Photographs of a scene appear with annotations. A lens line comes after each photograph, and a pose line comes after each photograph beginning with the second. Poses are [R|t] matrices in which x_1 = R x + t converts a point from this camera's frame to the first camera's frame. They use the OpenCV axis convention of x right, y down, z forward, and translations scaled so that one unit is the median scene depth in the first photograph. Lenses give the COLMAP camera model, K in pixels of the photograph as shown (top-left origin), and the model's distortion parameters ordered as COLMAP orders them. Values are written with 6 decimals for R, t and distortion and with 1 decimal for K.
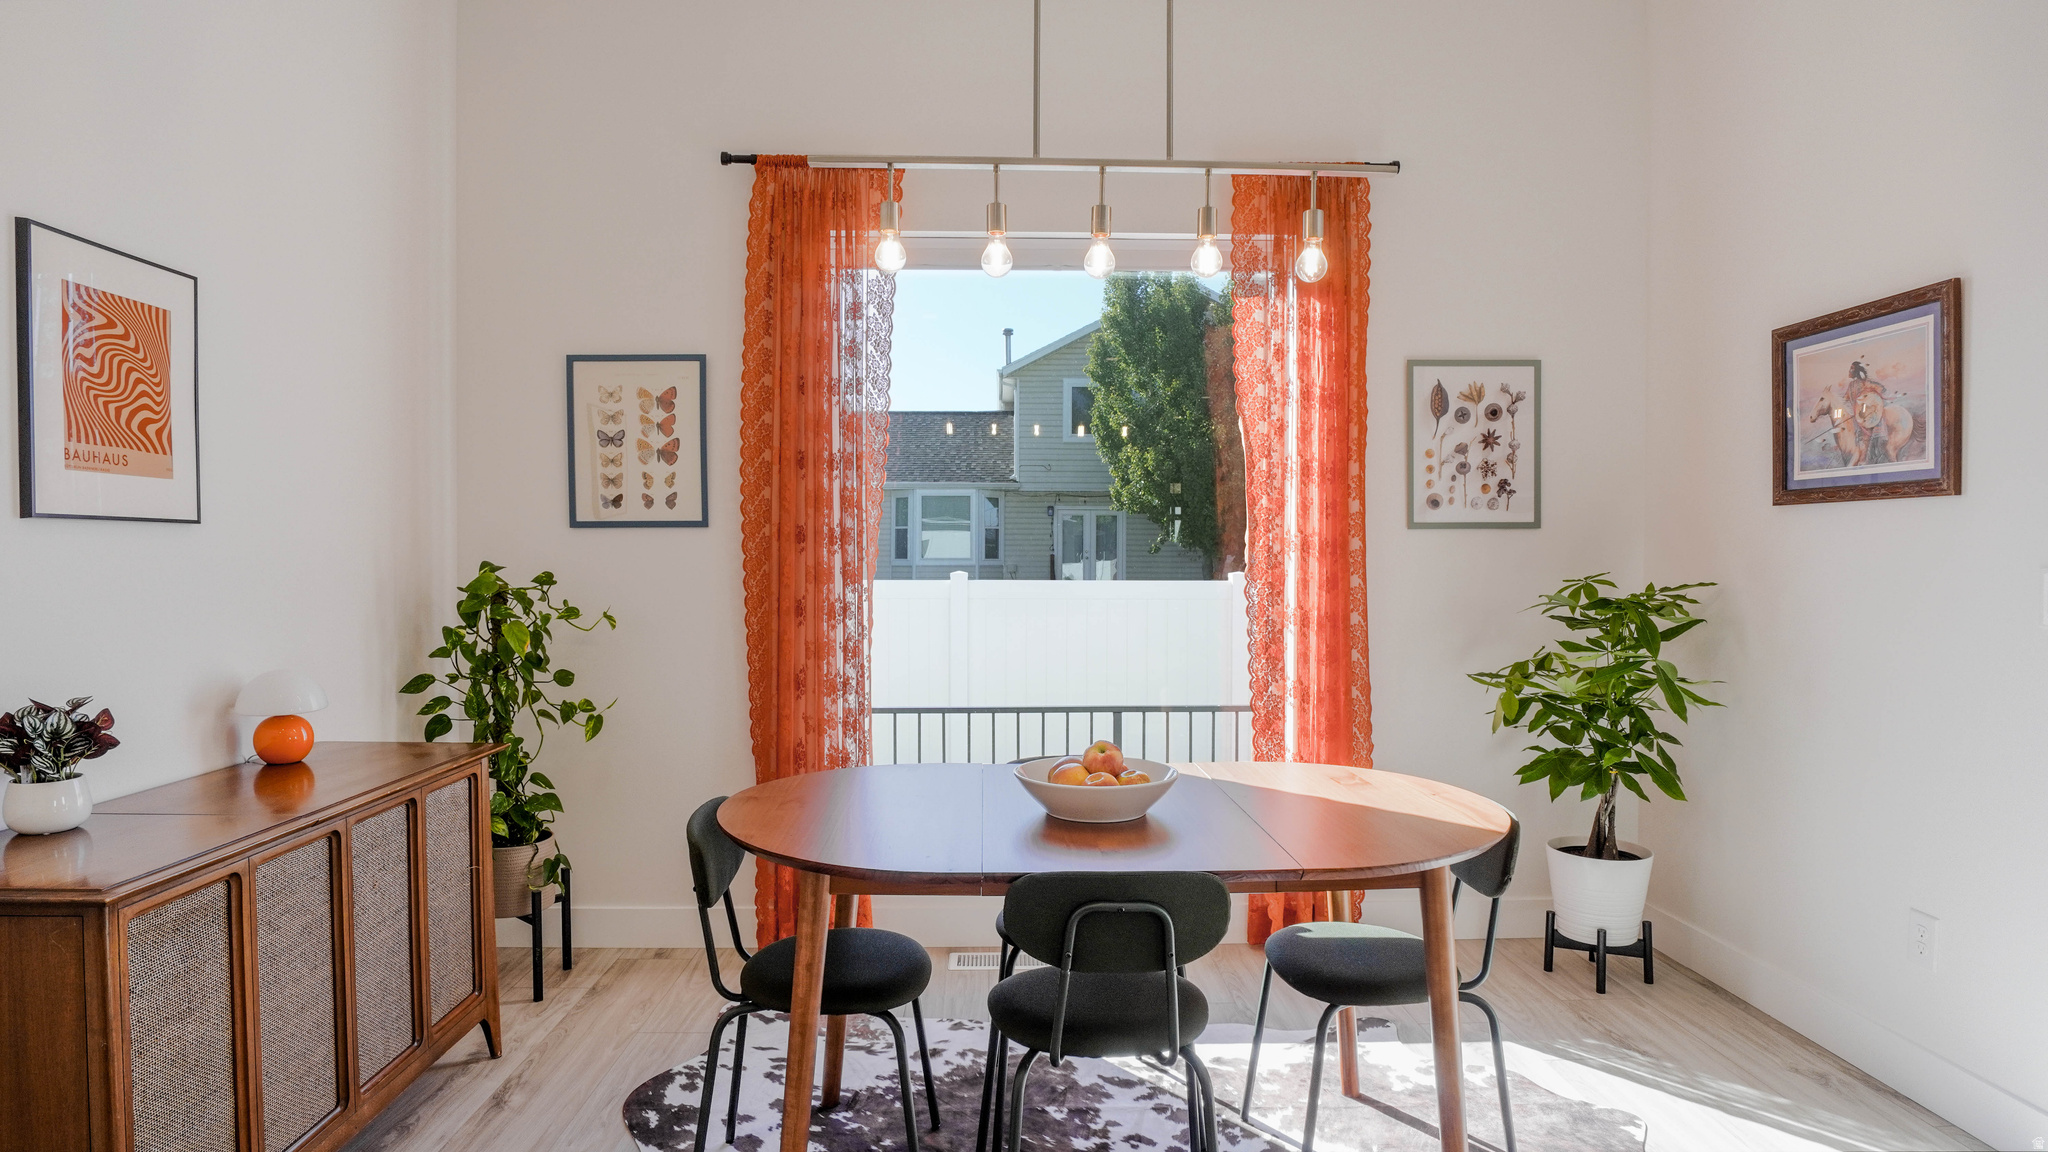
lens RADIAL K [[1107.3, 0, 1020.8], [0, 1107.3, 572.2], [0, 0, 1]] dist [-0.035645, 0.003585]
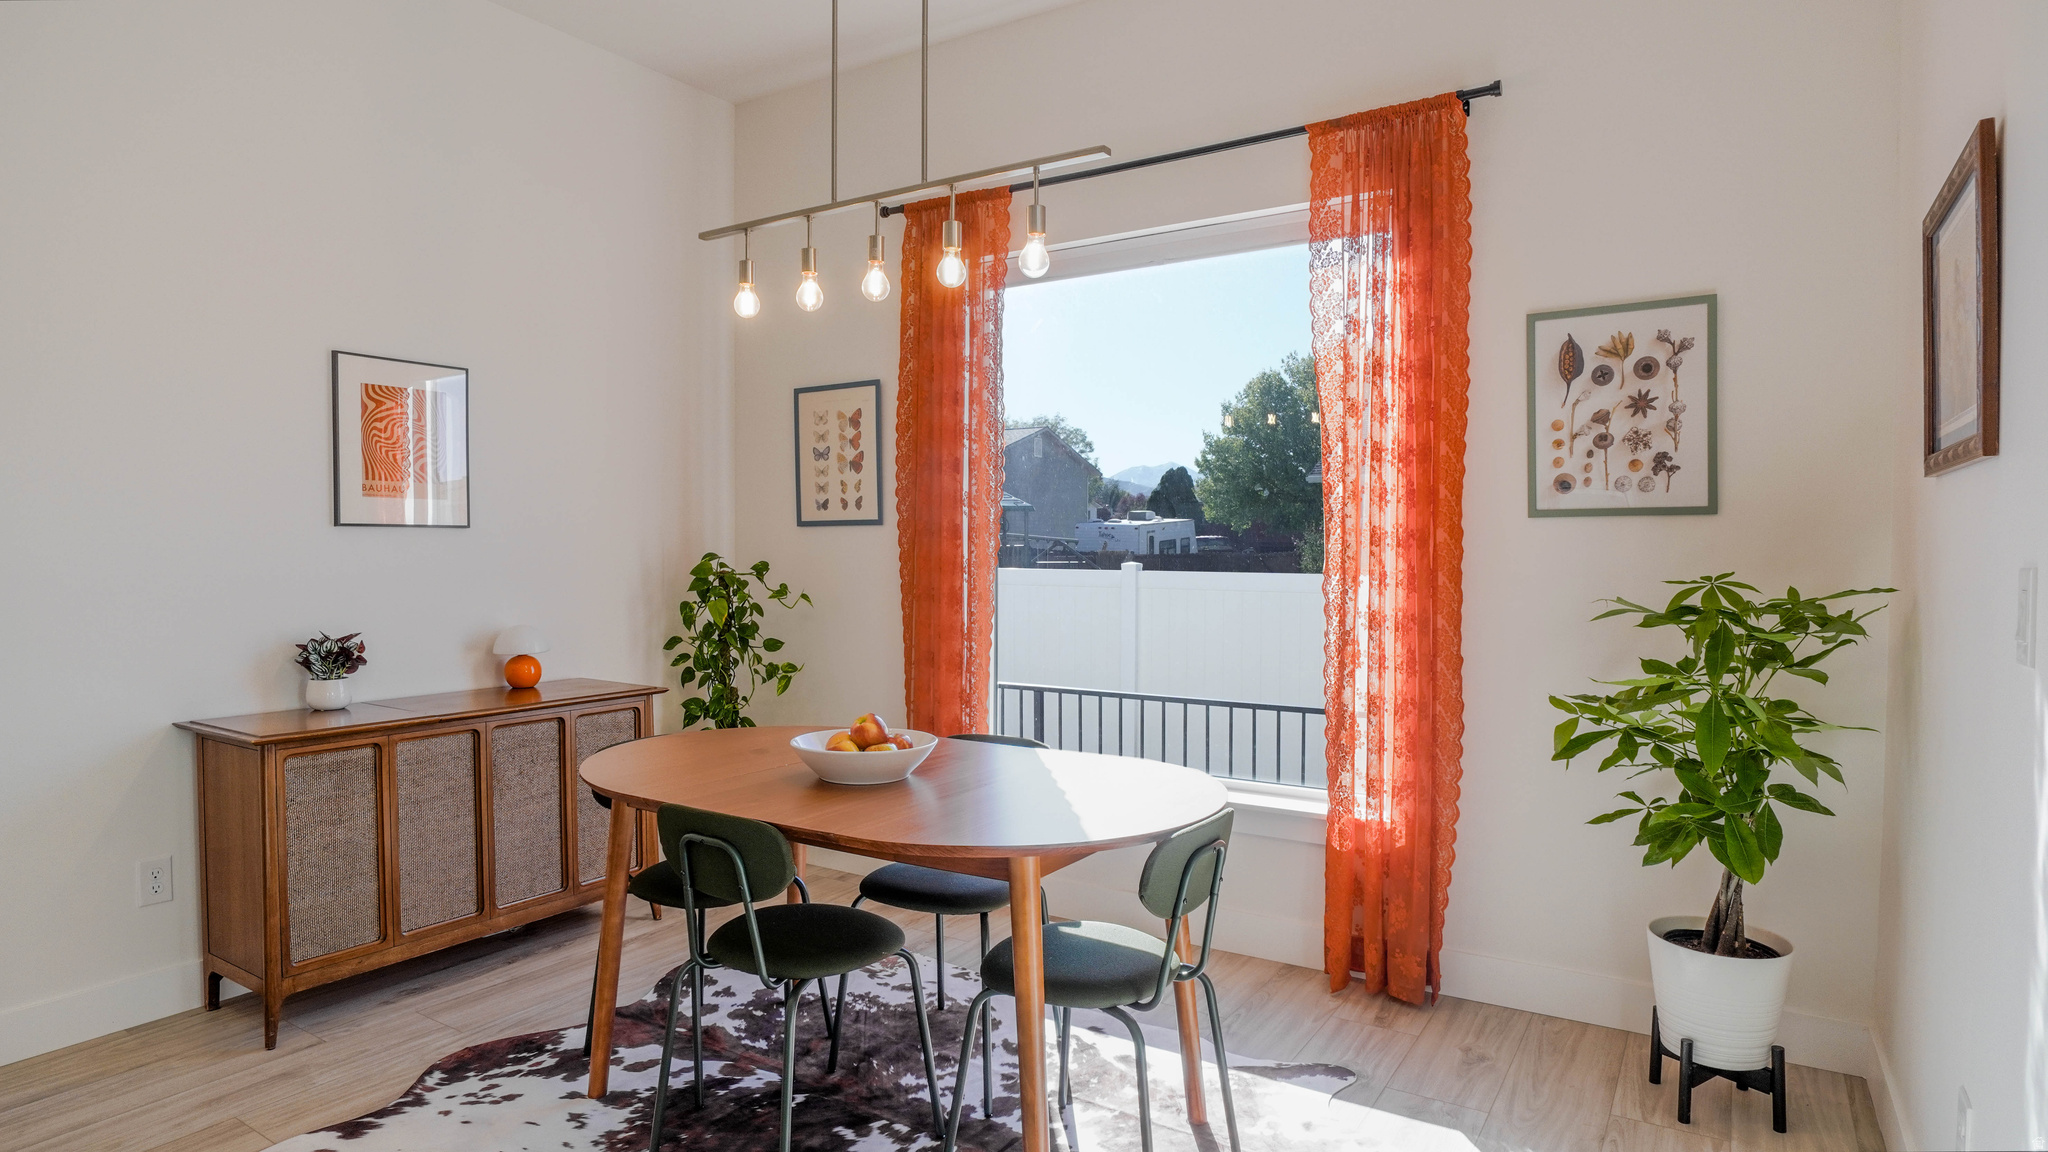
lens RADIAL K [[1107.3, 0, 1003.9], [0, 1107.3, 571.9], [0, 0, 1]] dist [-0.035645, 0.003585]
pose [[0.824530, 0.012753, -0.565675, 0.500130], [-0.009201, 0.999916, 0.009132, -0.002039], [0.565744, -0.002325, 0.824578, 0.092759]]
